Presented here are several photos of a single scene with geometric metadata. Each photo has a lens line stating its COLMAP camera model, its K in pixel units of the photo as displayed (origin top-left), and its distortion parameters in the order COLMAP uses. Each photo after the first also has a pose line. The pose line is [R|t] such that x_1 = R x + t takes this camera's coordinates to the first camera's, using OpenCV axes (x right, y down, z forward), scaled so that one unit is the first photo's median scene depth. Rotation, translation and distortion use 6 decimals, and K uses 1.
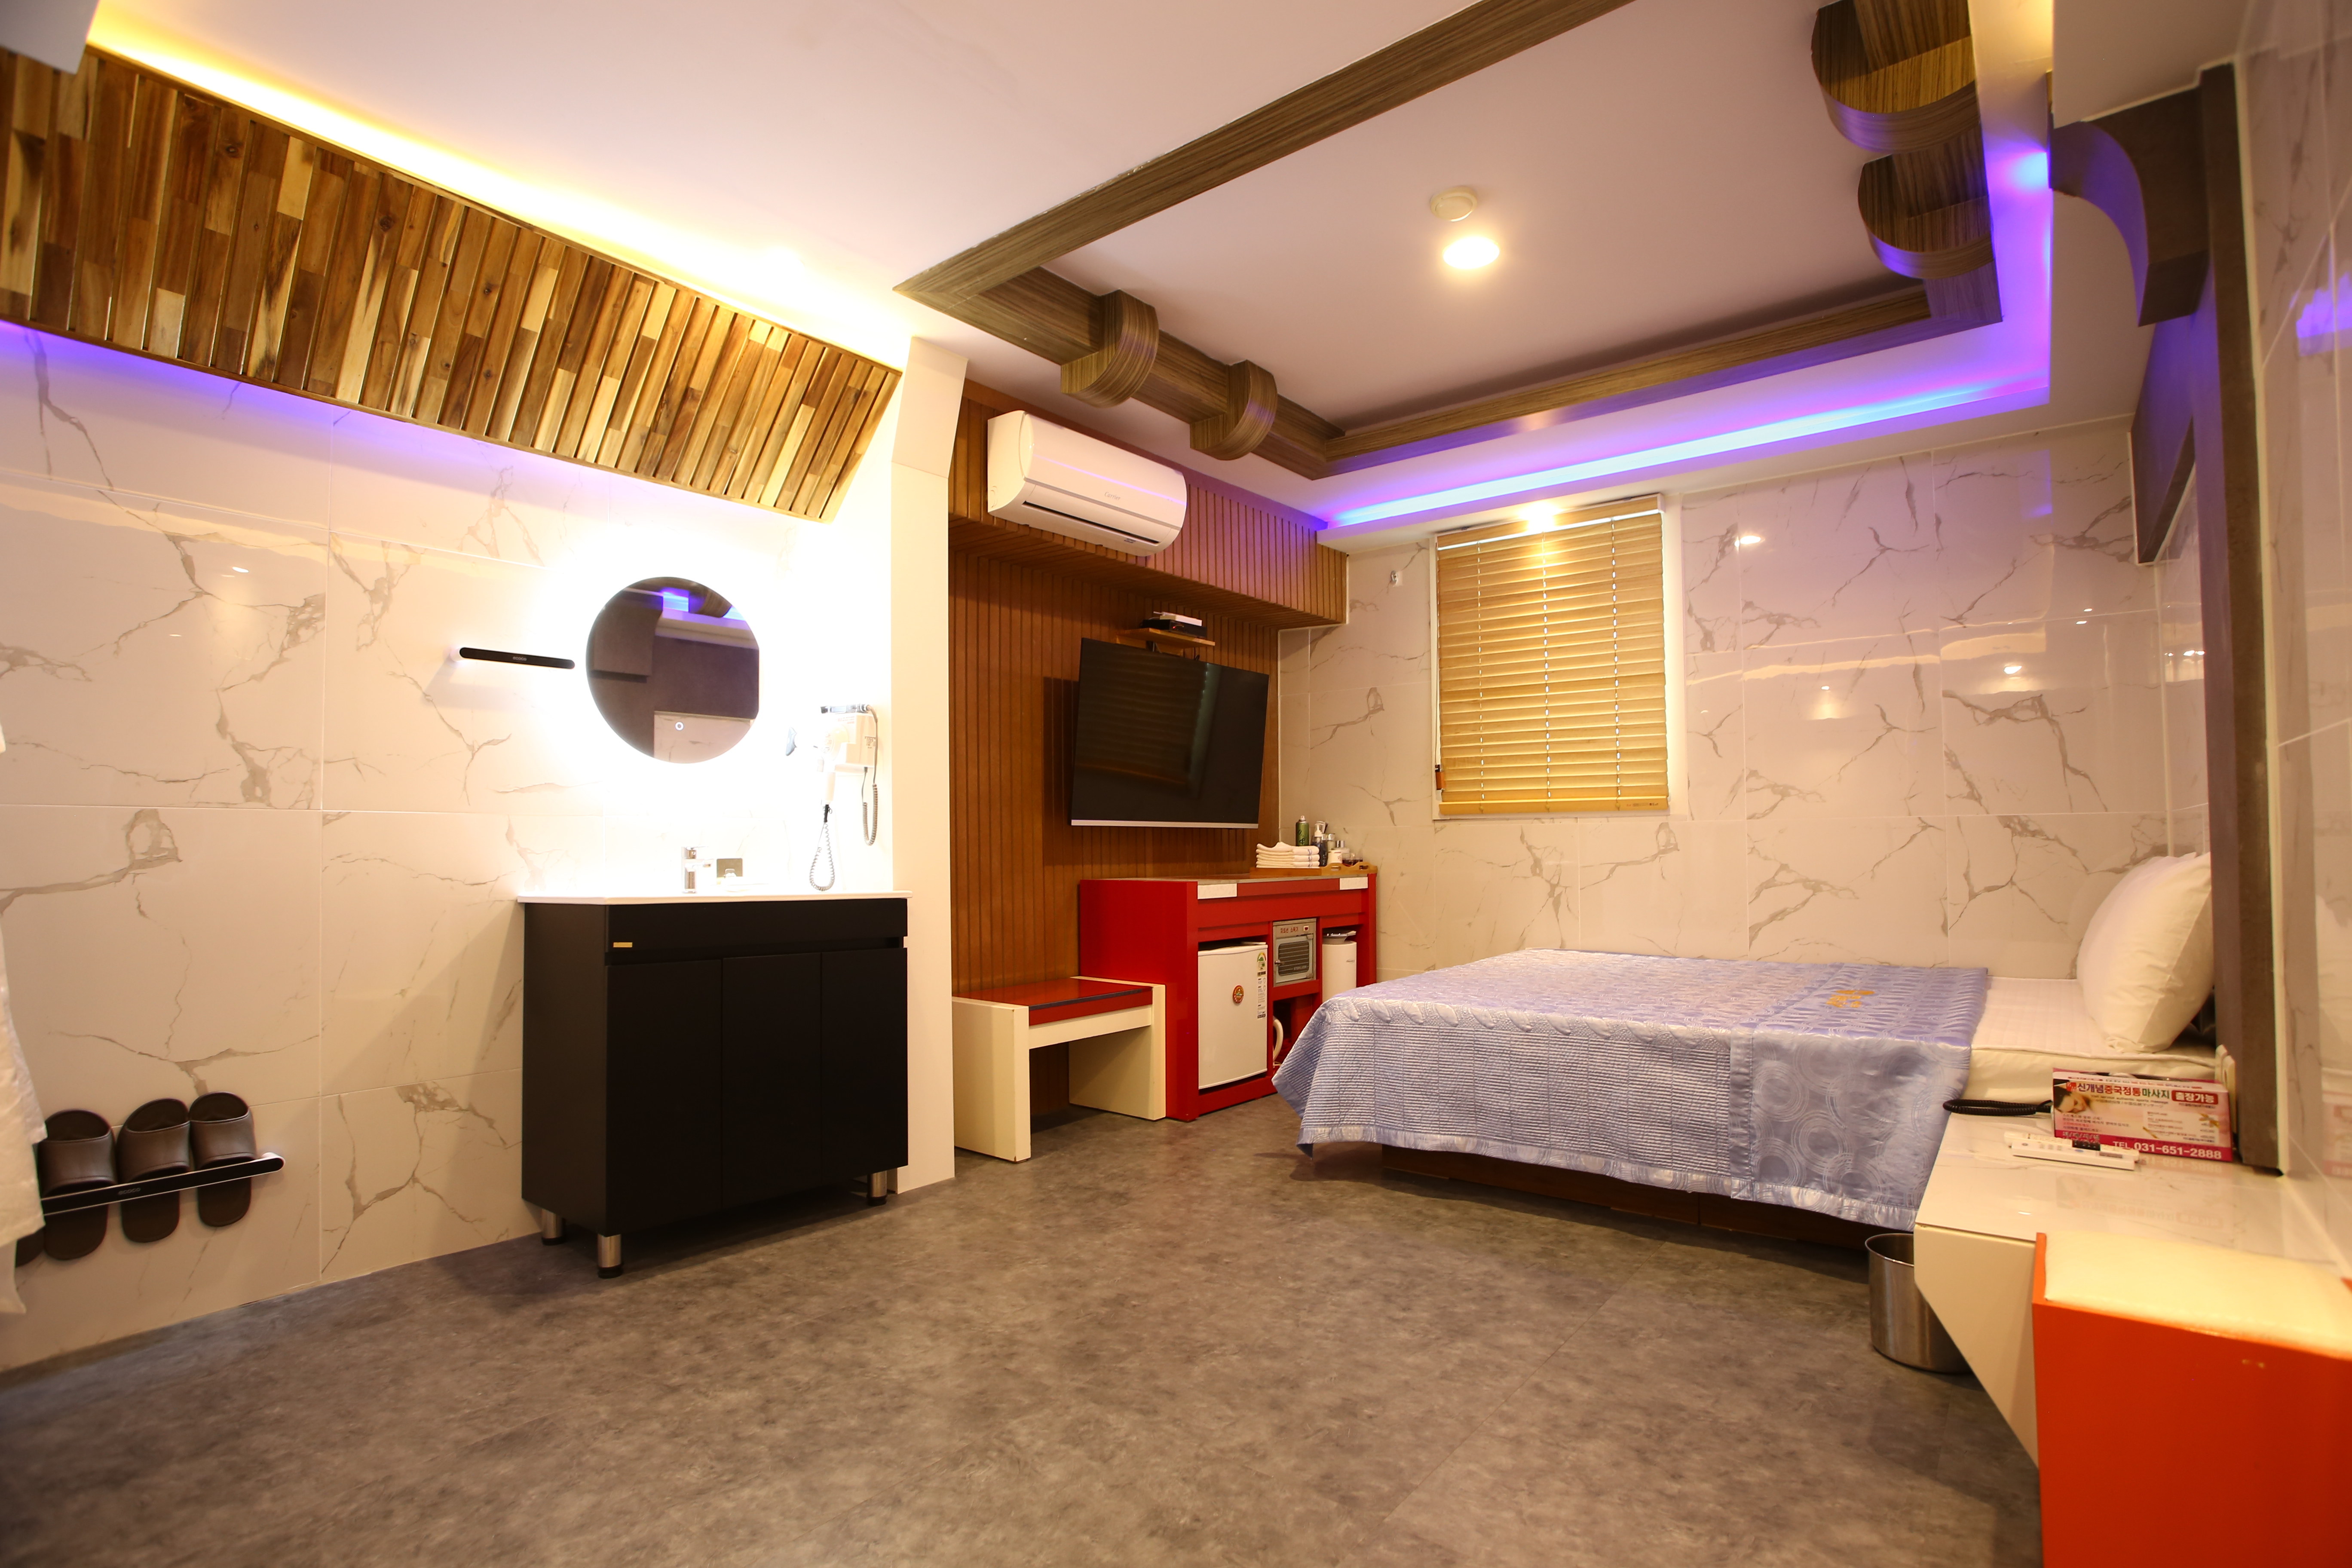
lens RADIAL K [[1130.8, 0, 1182.8], [0, 1130.8, 781.4], [0, 0, 1]] dist [-0.062893, 0.020906]
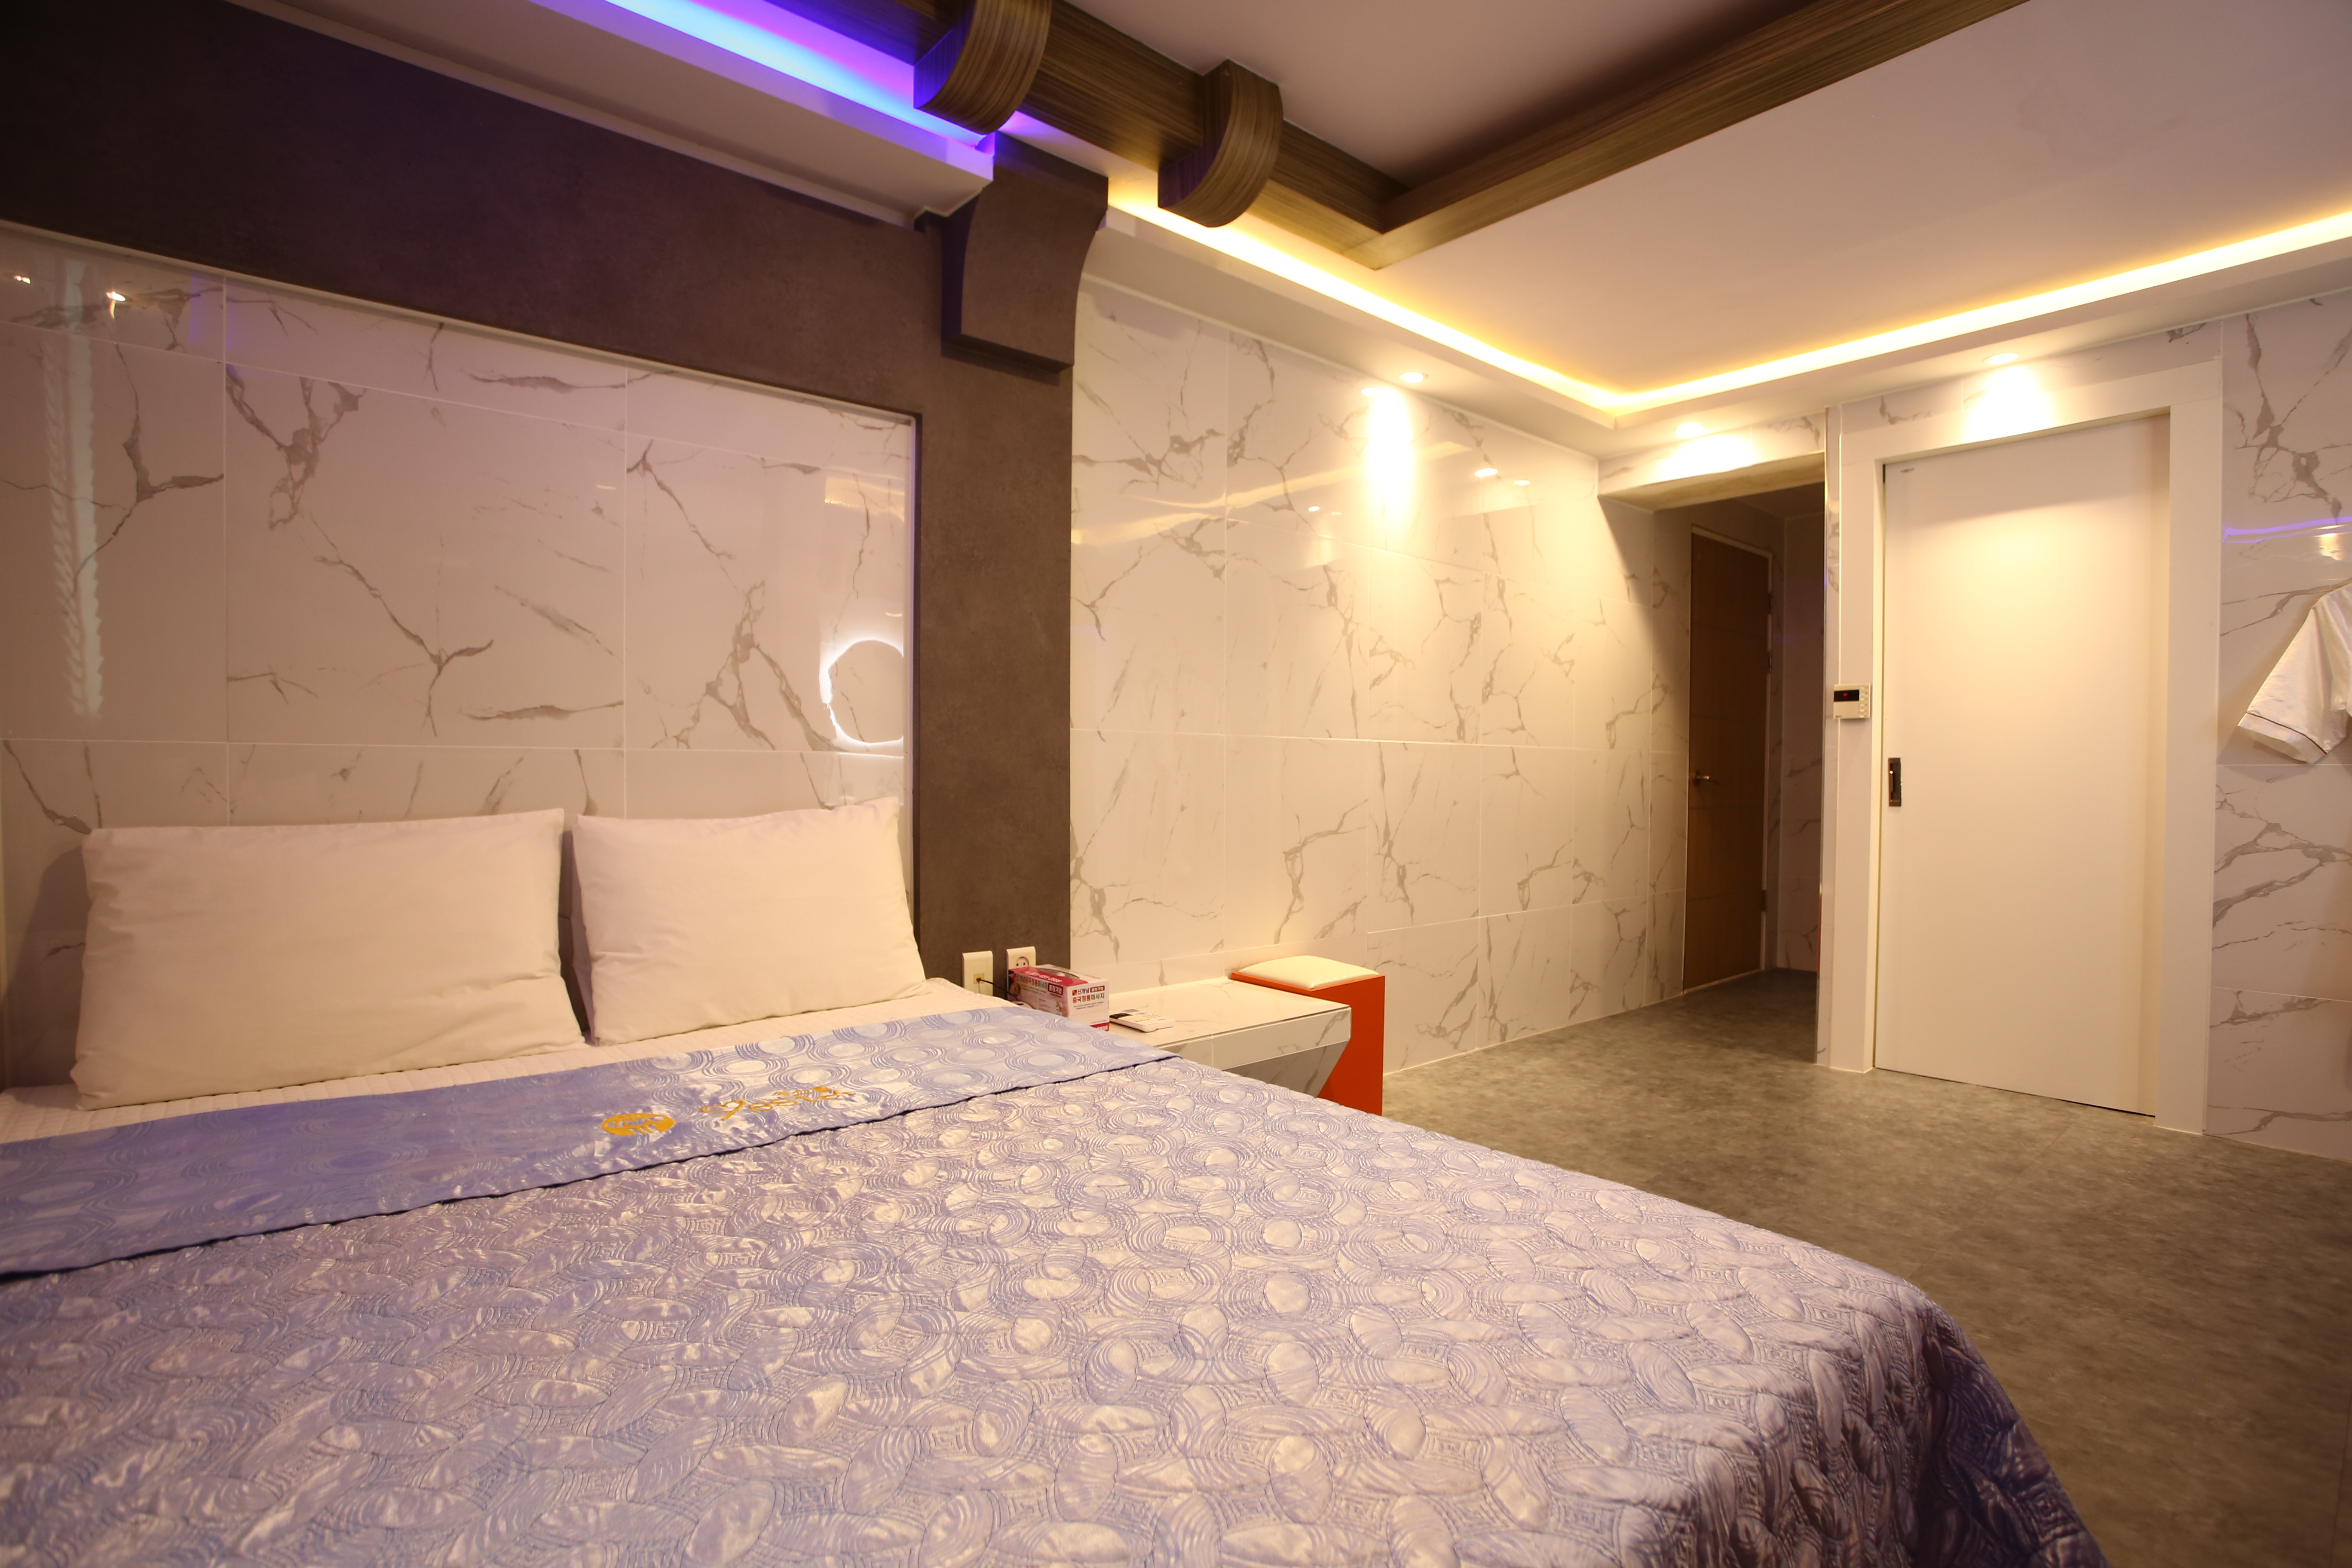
lens RADIAL K [[1130.8, 0, 1183.0], [0, 1130.8, 792.1], [0, 0, 1]] dist [-0.062893, 0.020906]
pose [[-0.981687, 0.000371, 0.190502, 0.313660], [-0.007717, 0.999100, -0.041708, 0.075871], [-0.190346, -0.042415, -0.980800, 1.543376]]
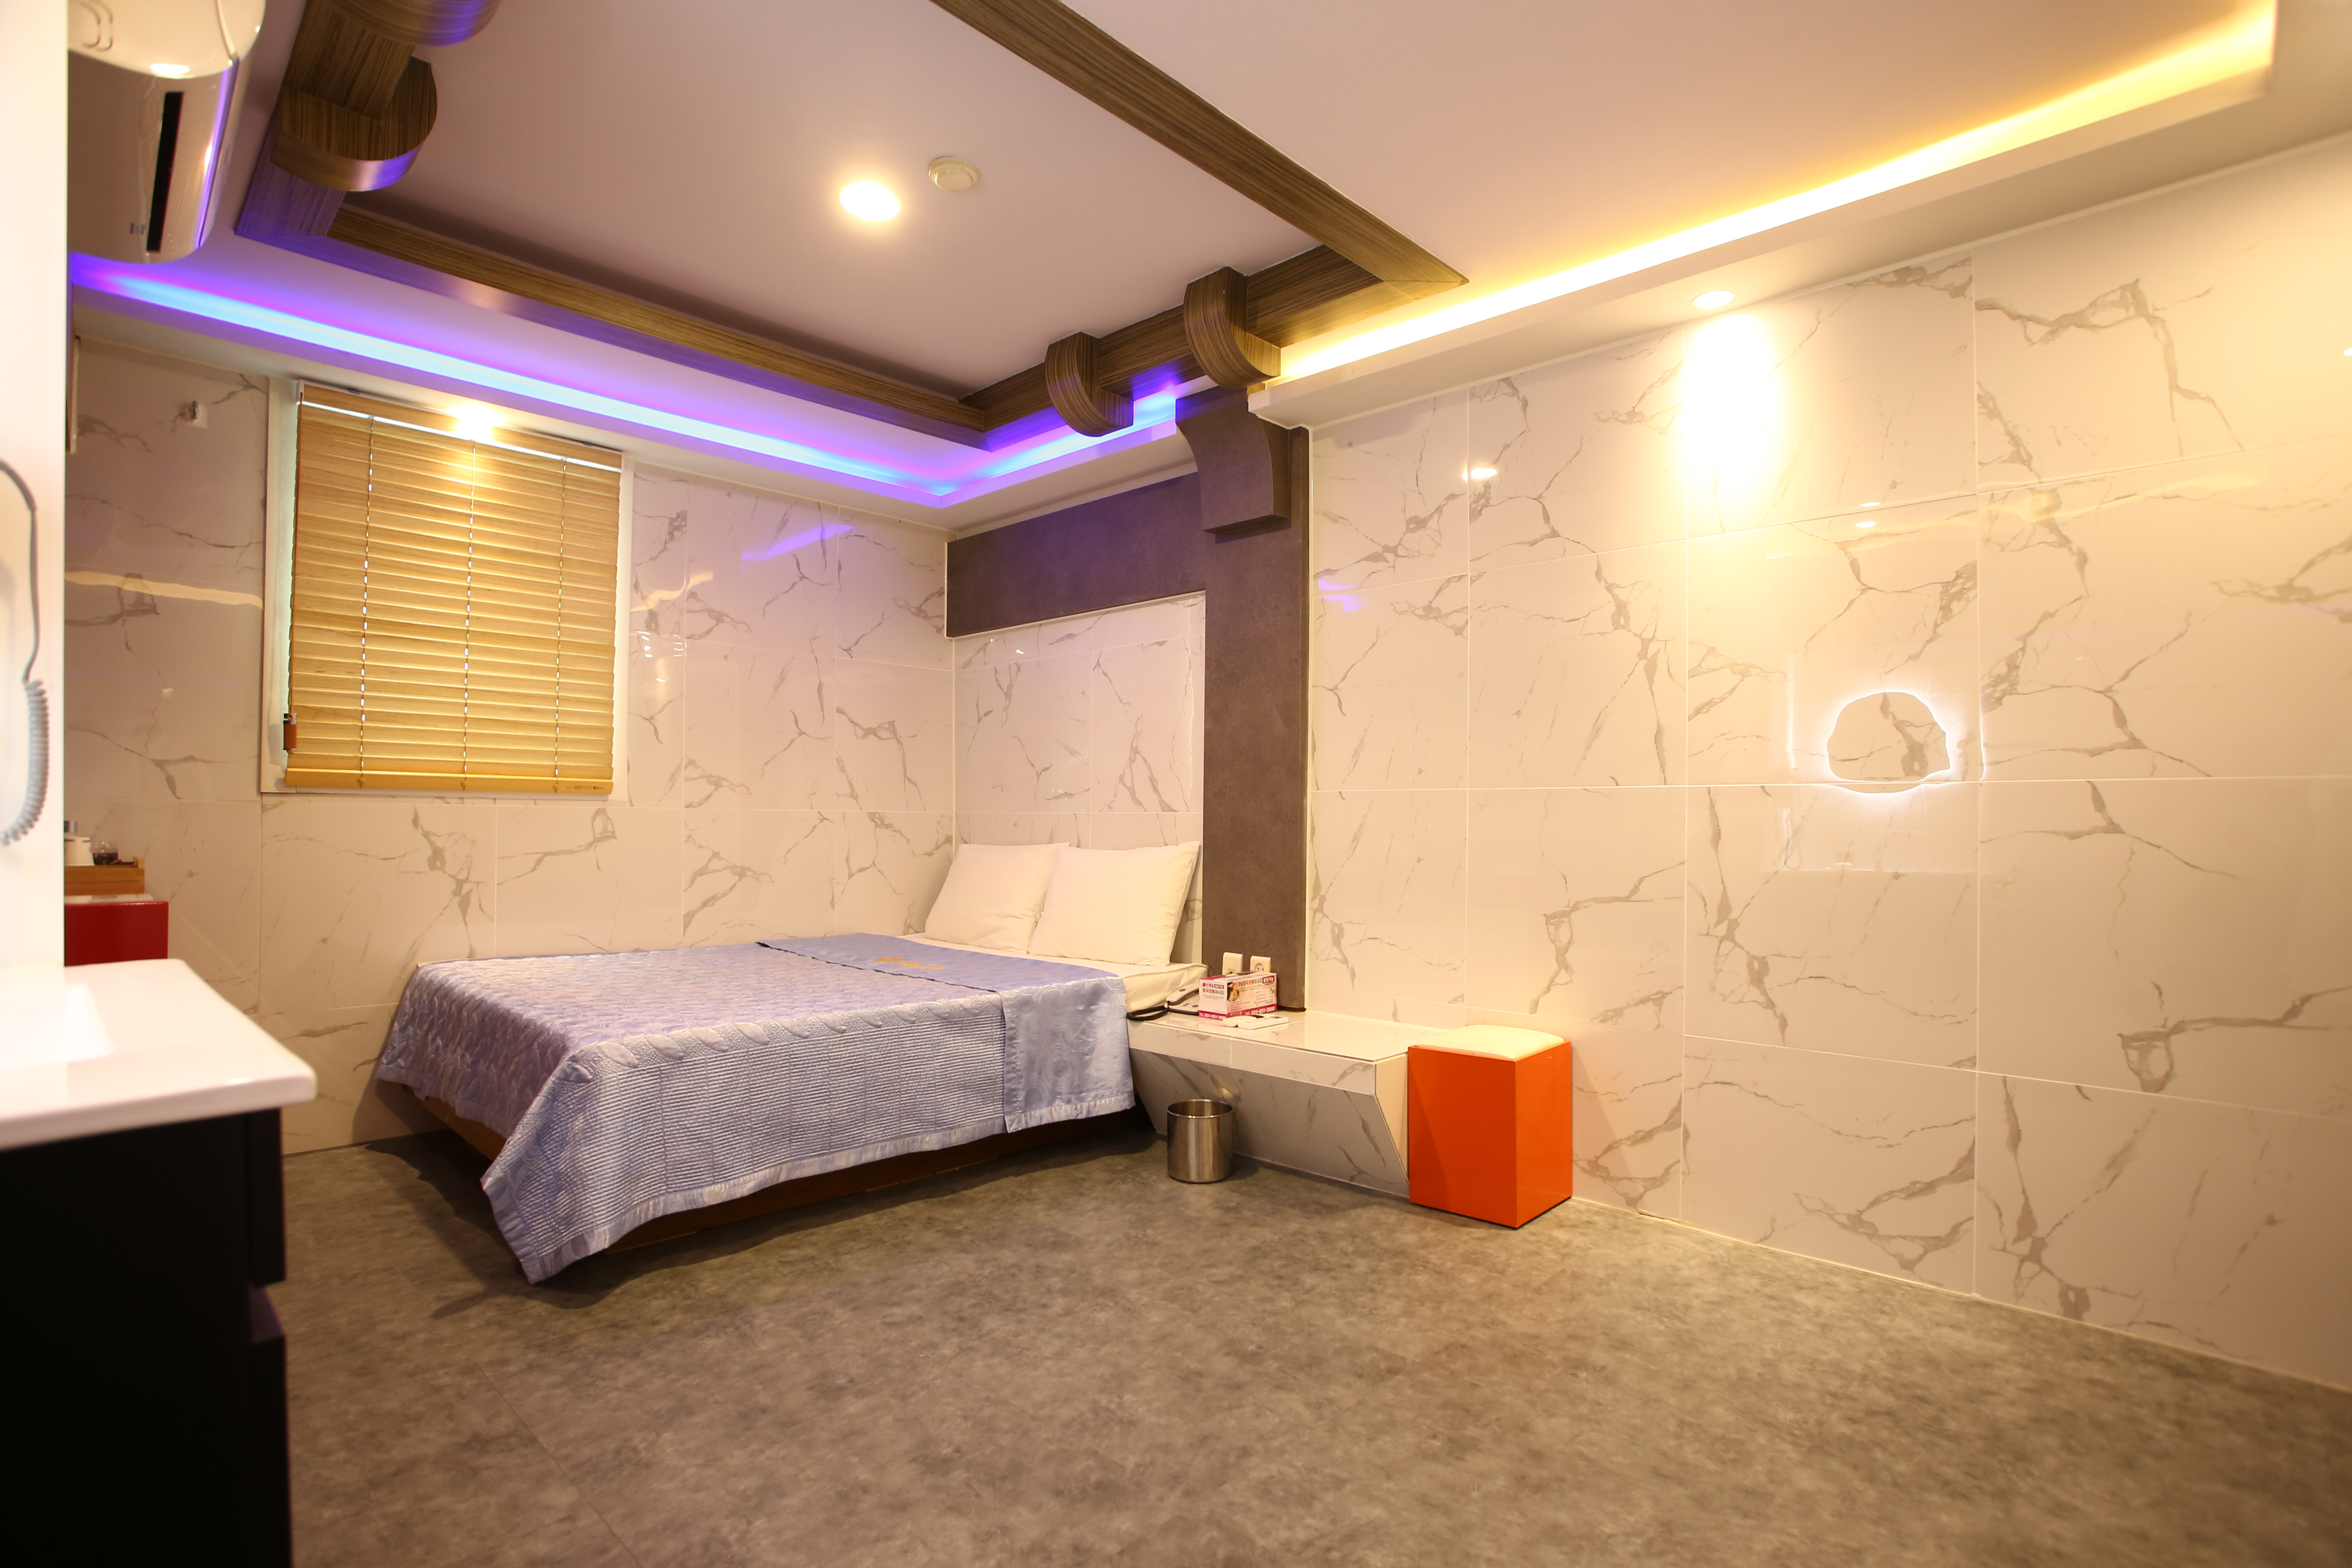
lens RADIAL K [[1130.8, 0, 1180.7], [0, 1130.8, 781.2], [0, 0, 1]] dist [-0.062893, 0.020906]
pose [[0.090640, 0.044067, 0.994908, -0.630503], [-0.065295, 0.997134, -0.038217, 0.026841], [-0.993741, -0.061498, 0.093258, 0.636837]]
